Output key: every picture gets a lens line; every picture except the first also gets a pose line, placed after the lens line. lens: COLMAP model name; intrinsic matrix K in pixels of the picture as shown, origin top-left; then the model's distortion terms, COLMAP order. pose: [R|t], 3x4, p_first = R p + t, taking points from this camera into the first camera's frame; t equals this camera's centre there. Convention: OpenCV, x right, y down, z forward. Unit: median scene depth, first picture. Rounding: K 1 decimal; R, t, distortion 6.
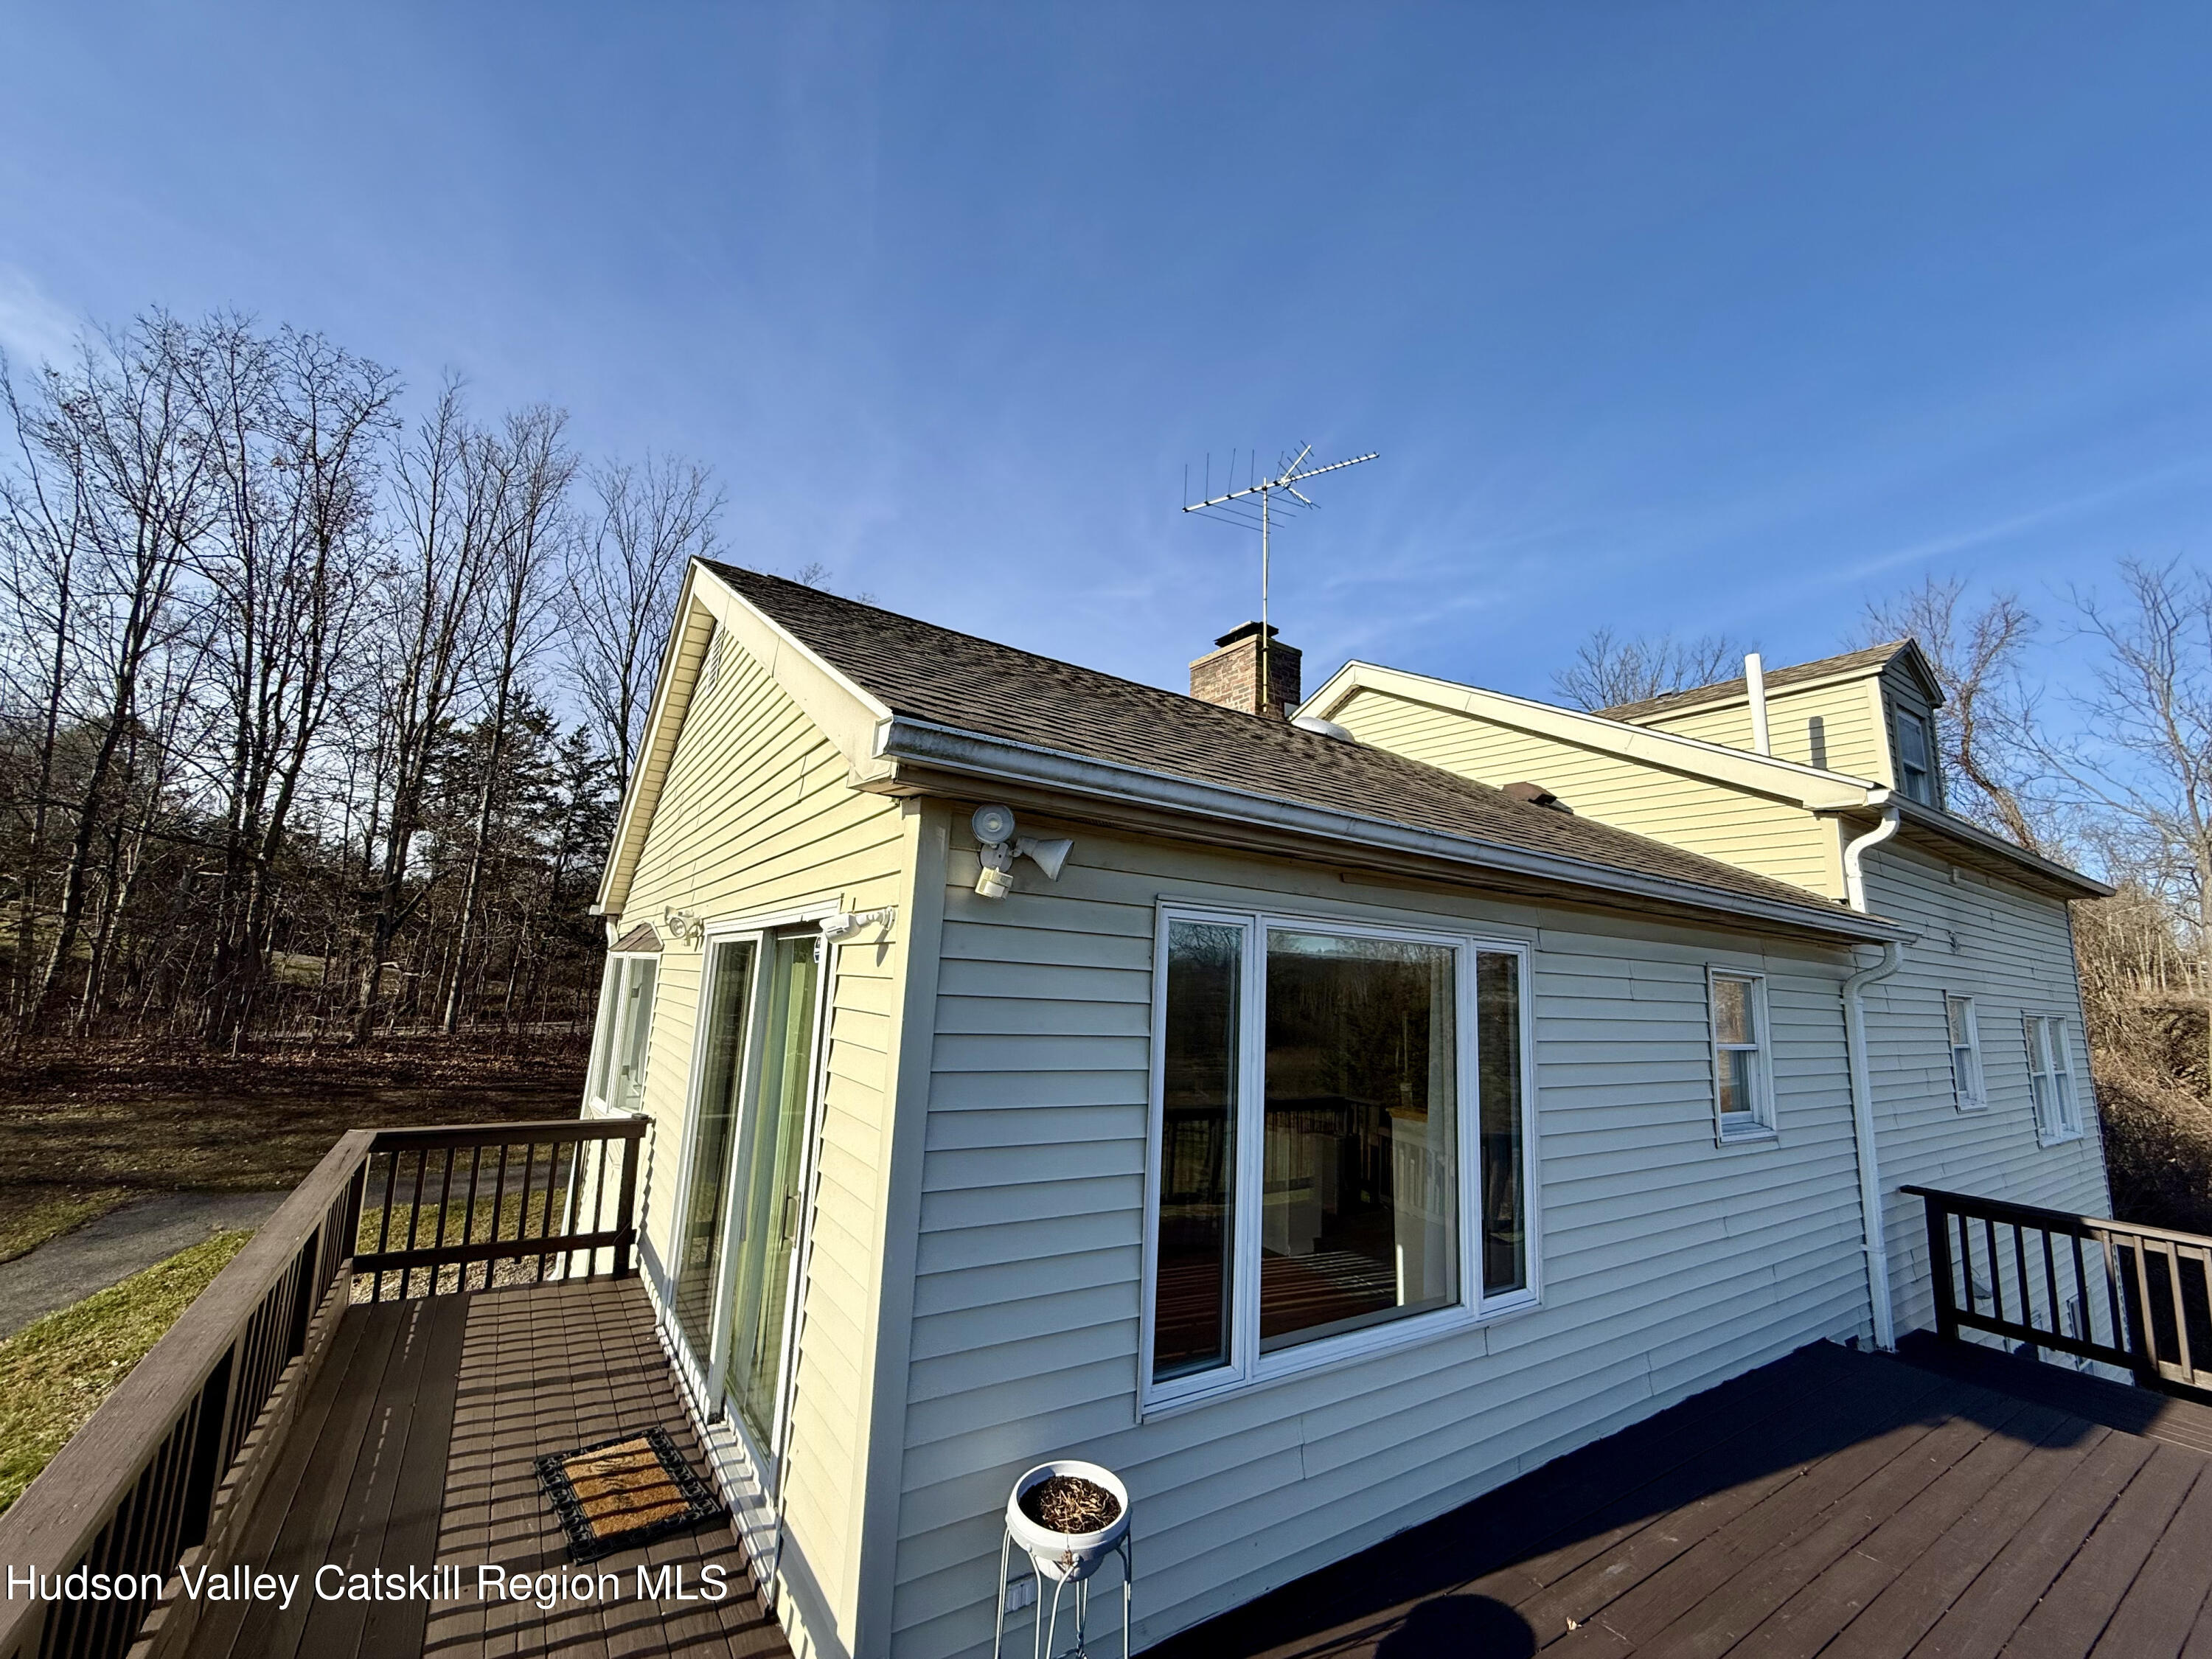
lens RADIAL K [[882.3, 0, 1098.0], [0, 882.3, 829.2], [0, 0, 1]] dist [-0.000669, -0.000059]
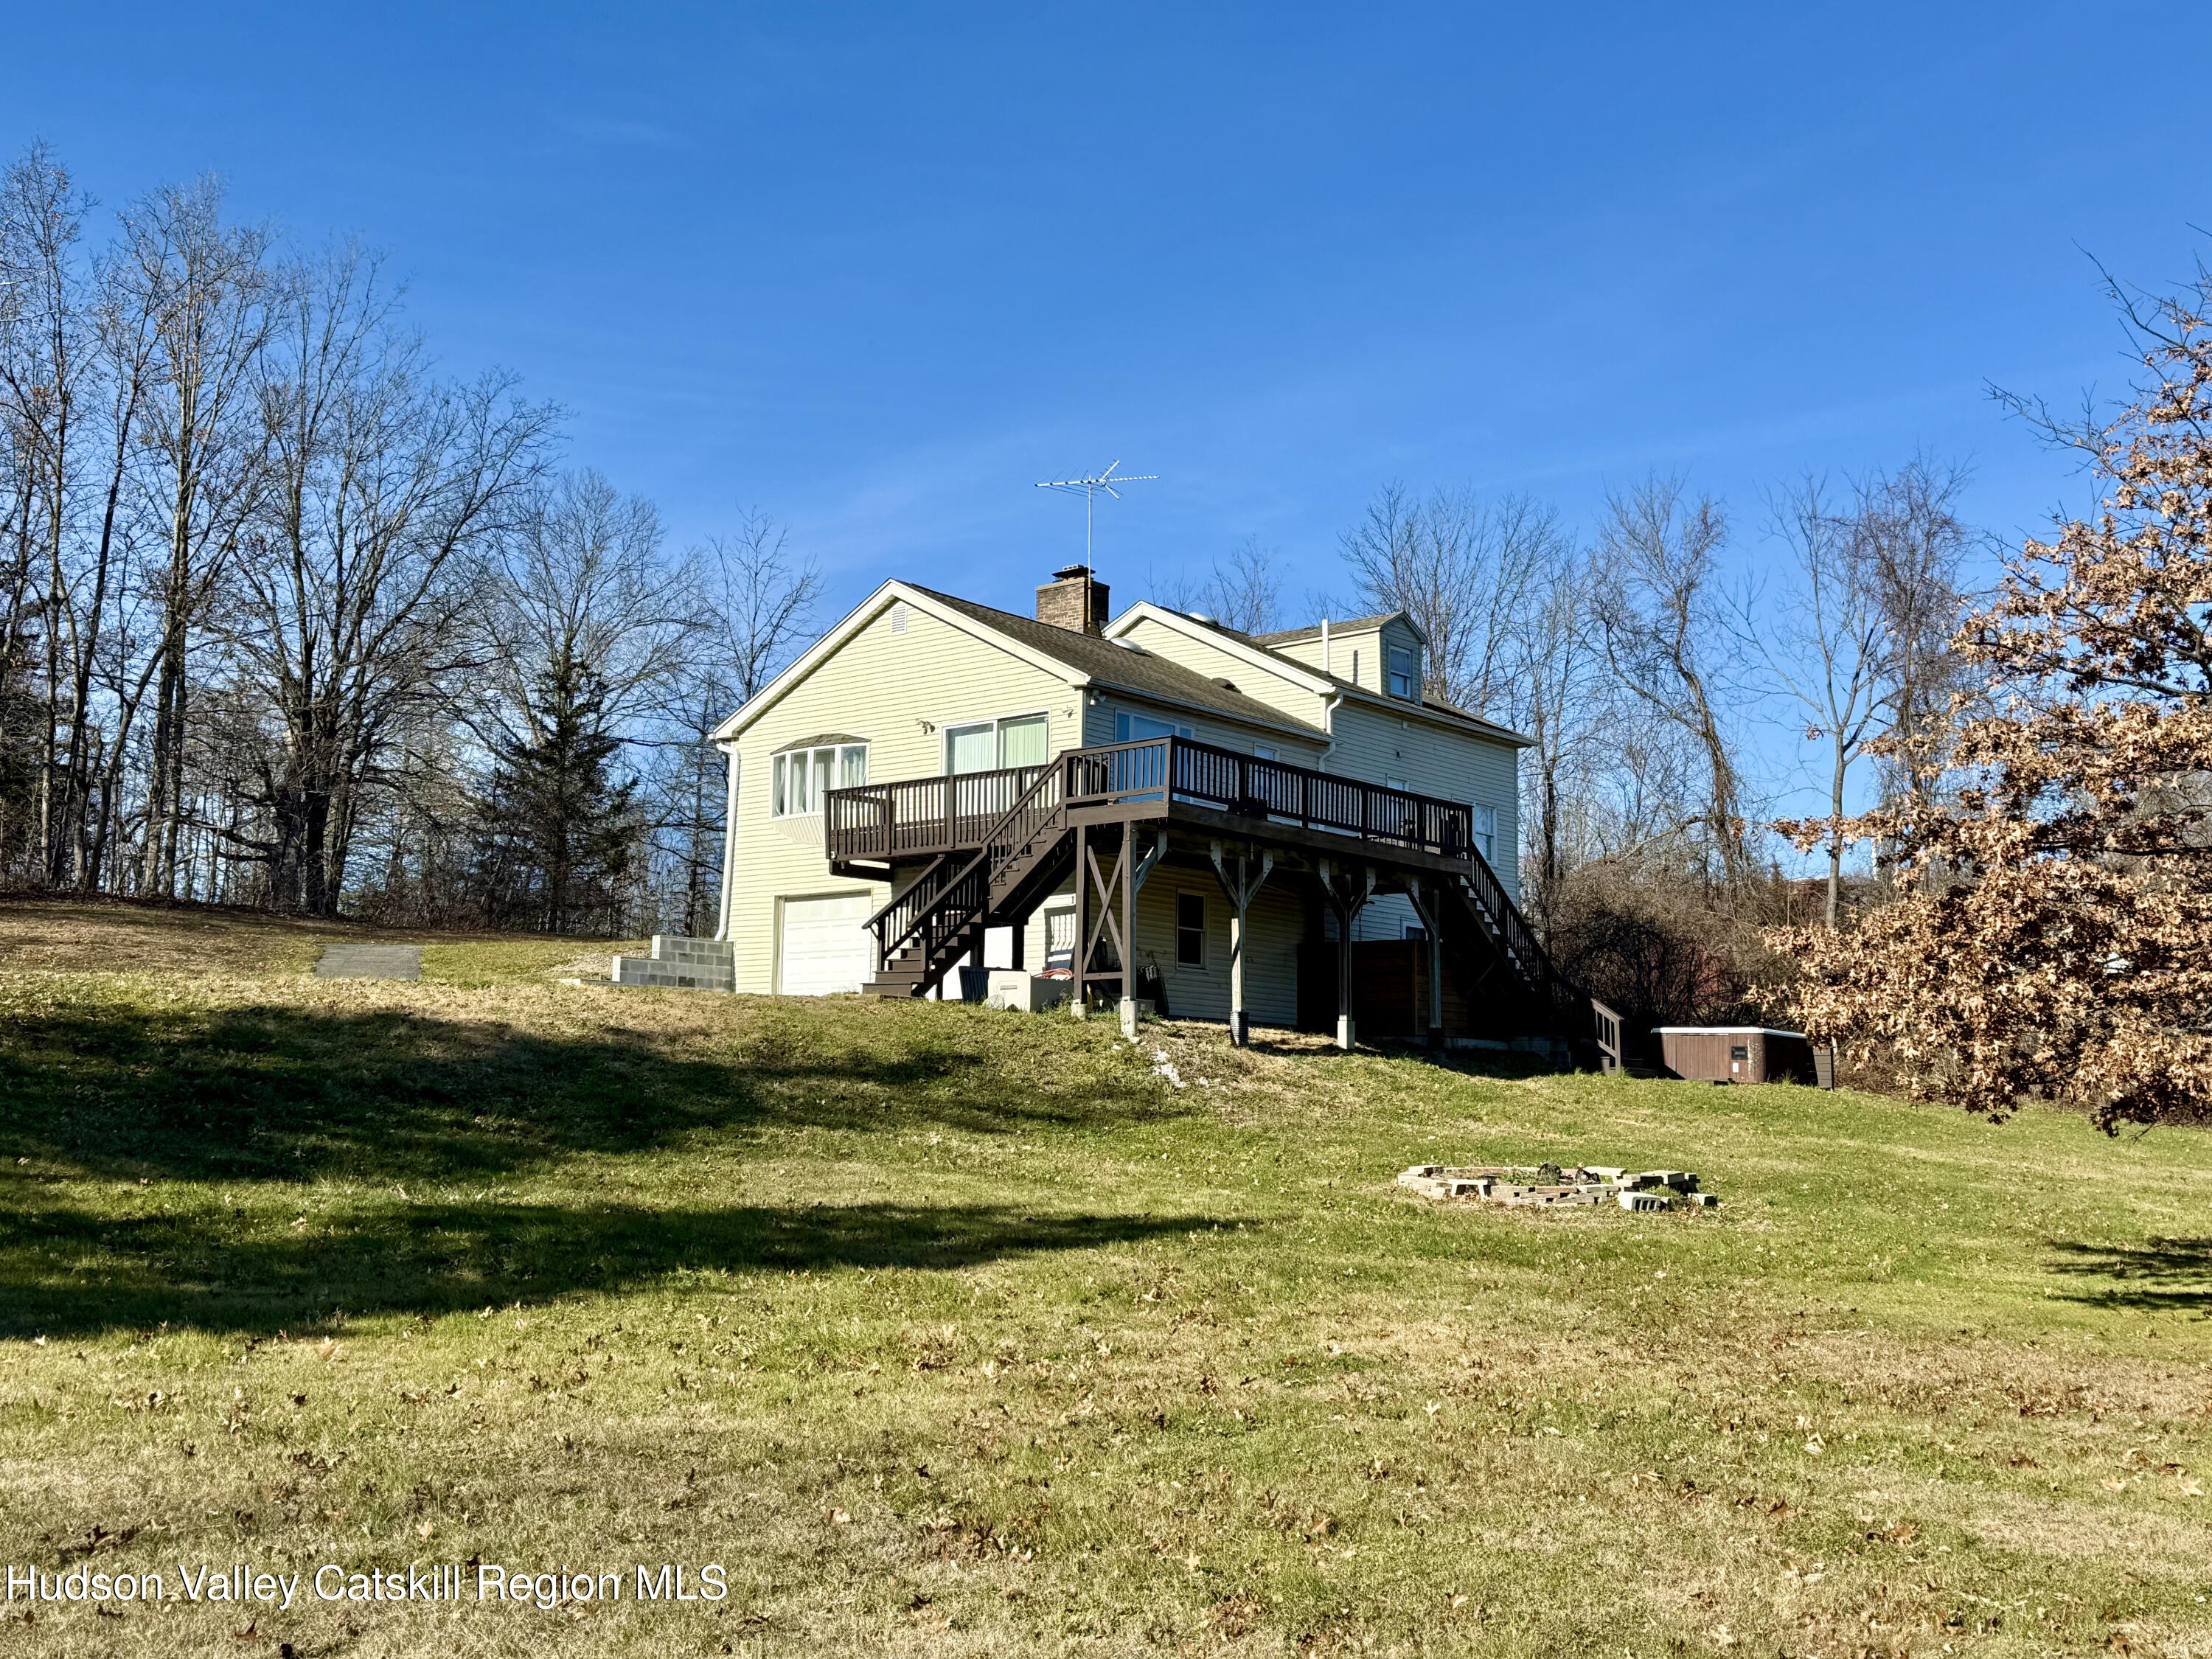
lens RADIAL K [[2327.1, 0, 1095.2], [0, 2327.1, 832.1], [0, 0, 1]] dist [0.132727, -0.000070]
pose [[0.957863, 0.007530, 0.287127, -1.307929], [-0.022071, 0.998630, 0.047439, 0.053623], [-0.286377, -0.051777, 0.956717, -3.982553]]
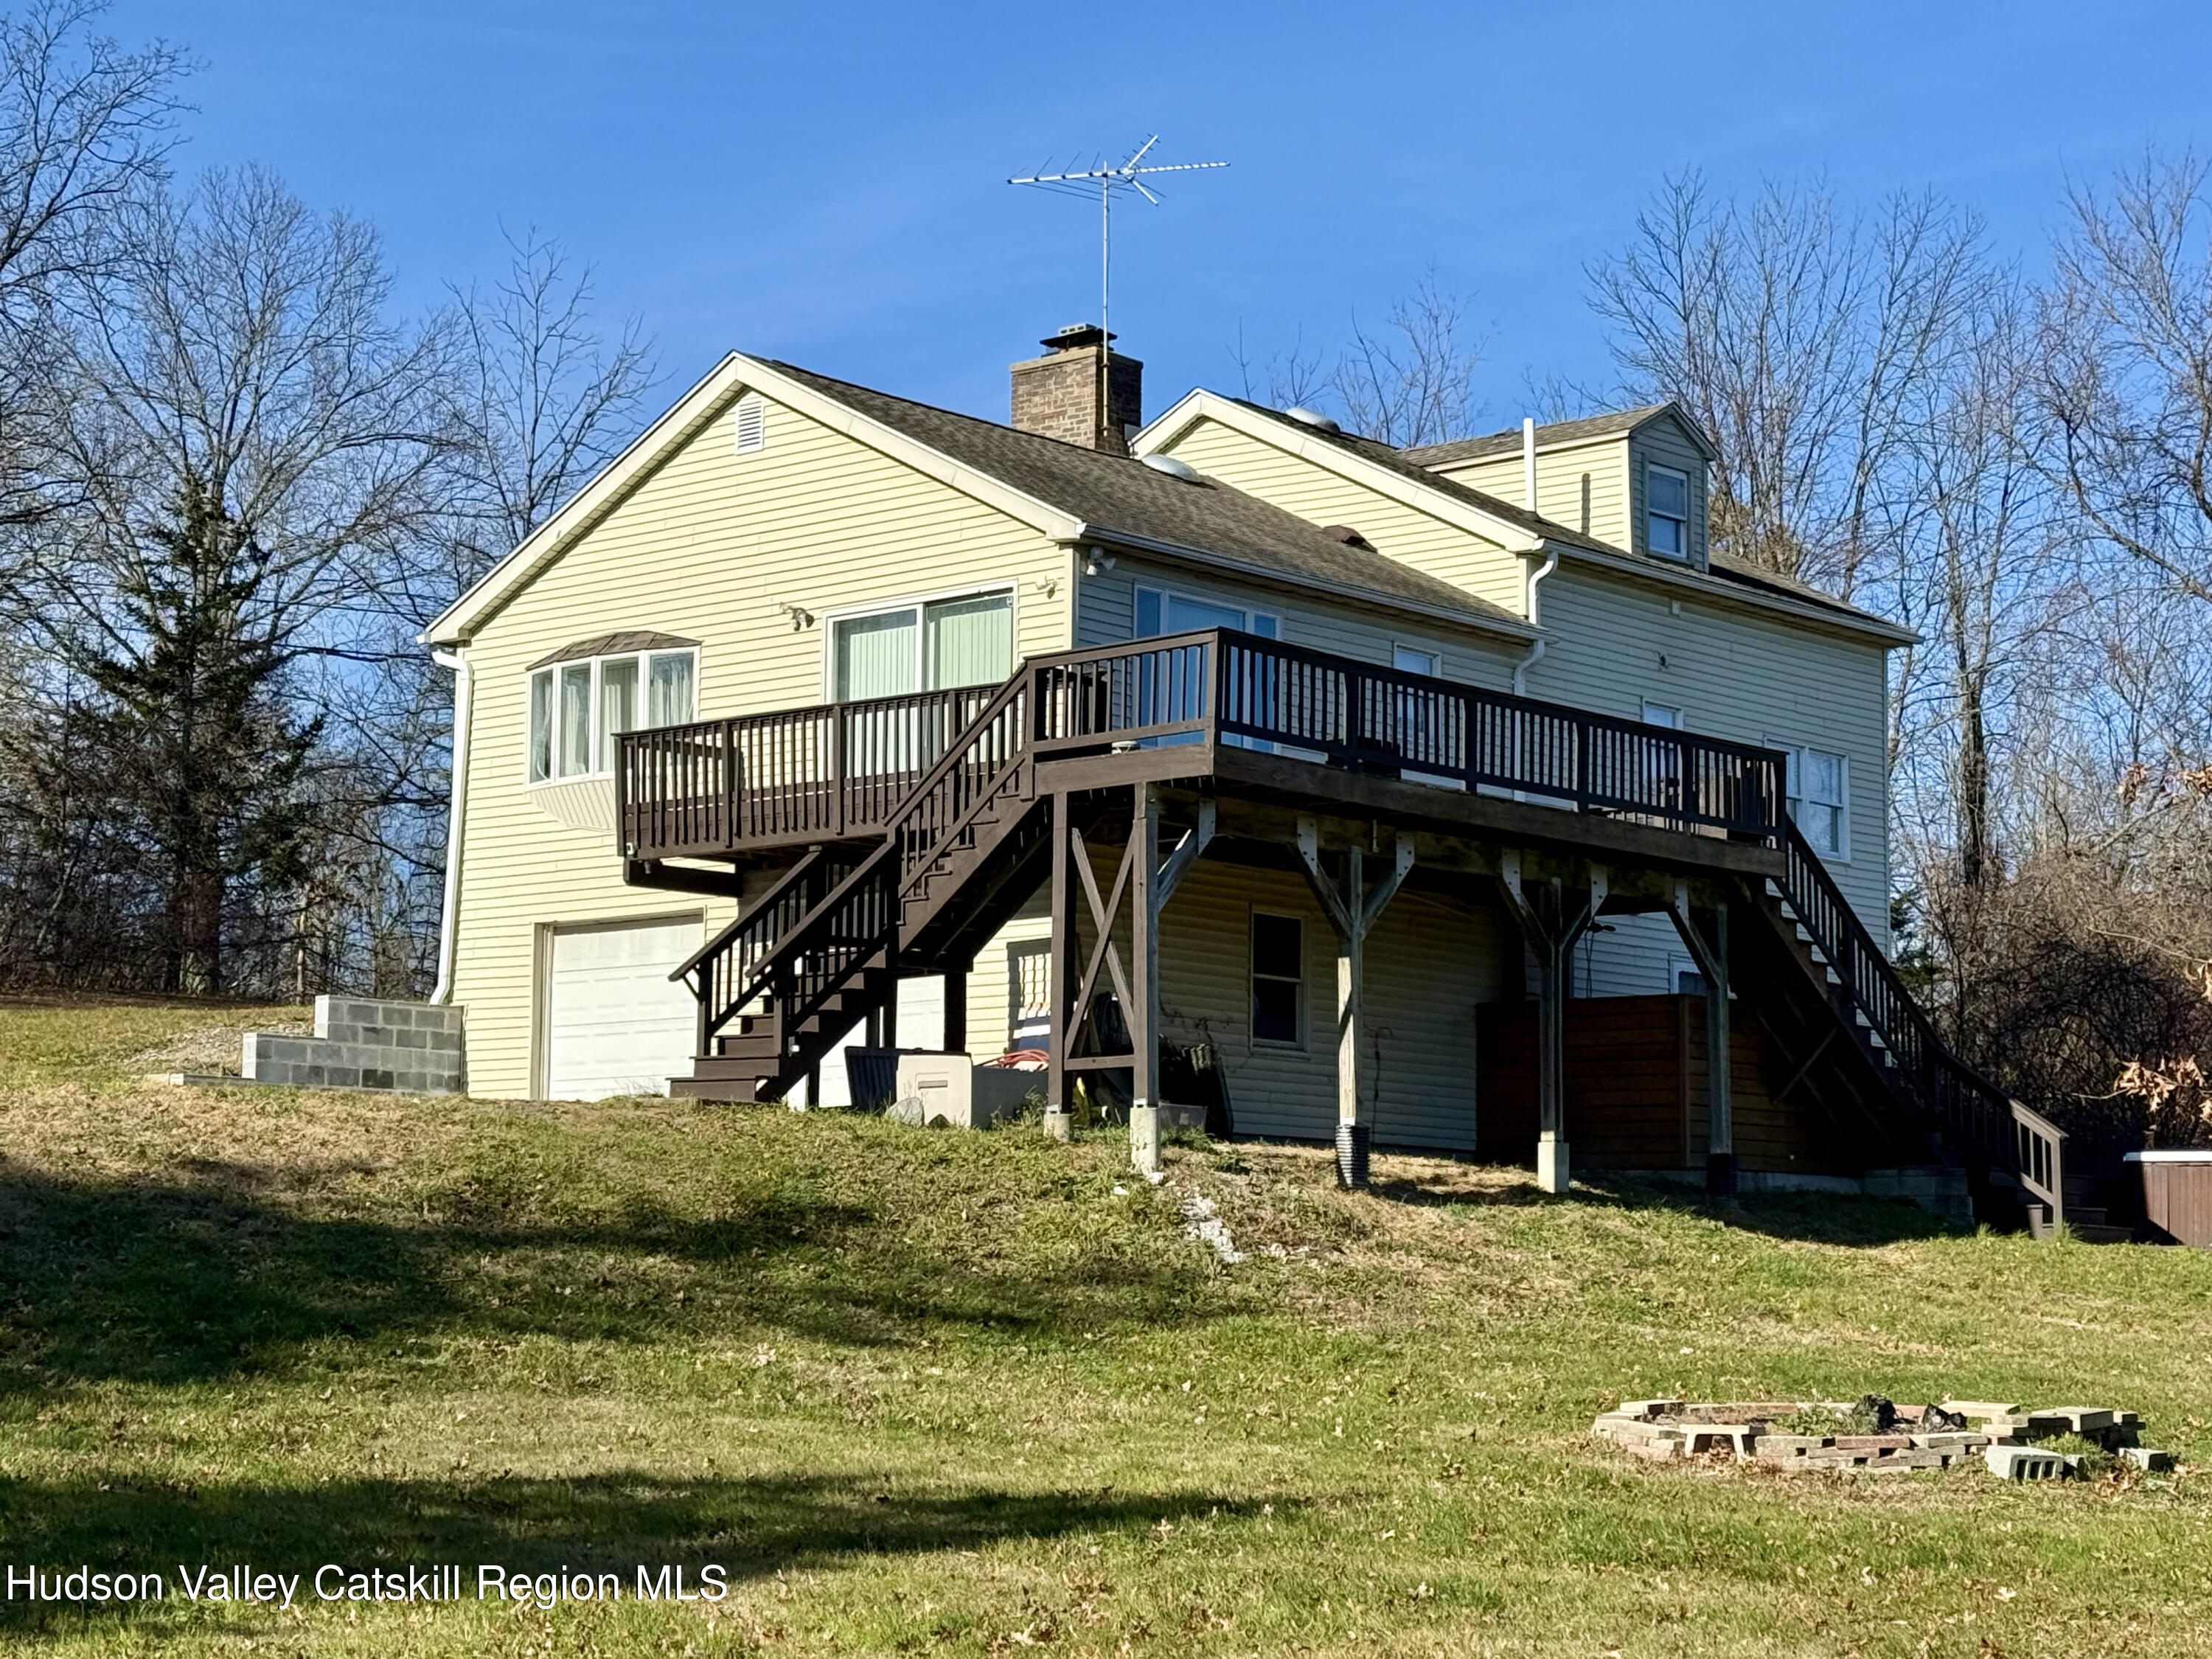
lens RADIAL K [[4165.6, 0, 1106.0], [0, 4165.6, 829.5], [0, 0, 1]] dist [0.135686, -0.020393]
pose [[0.964834, -0.000754, 0.262858, -1.183964], [-0.013365, 0.998562, 0.051922, 0.062027], [-0.262519, -0.053609, 0.963436, -3.985160]]
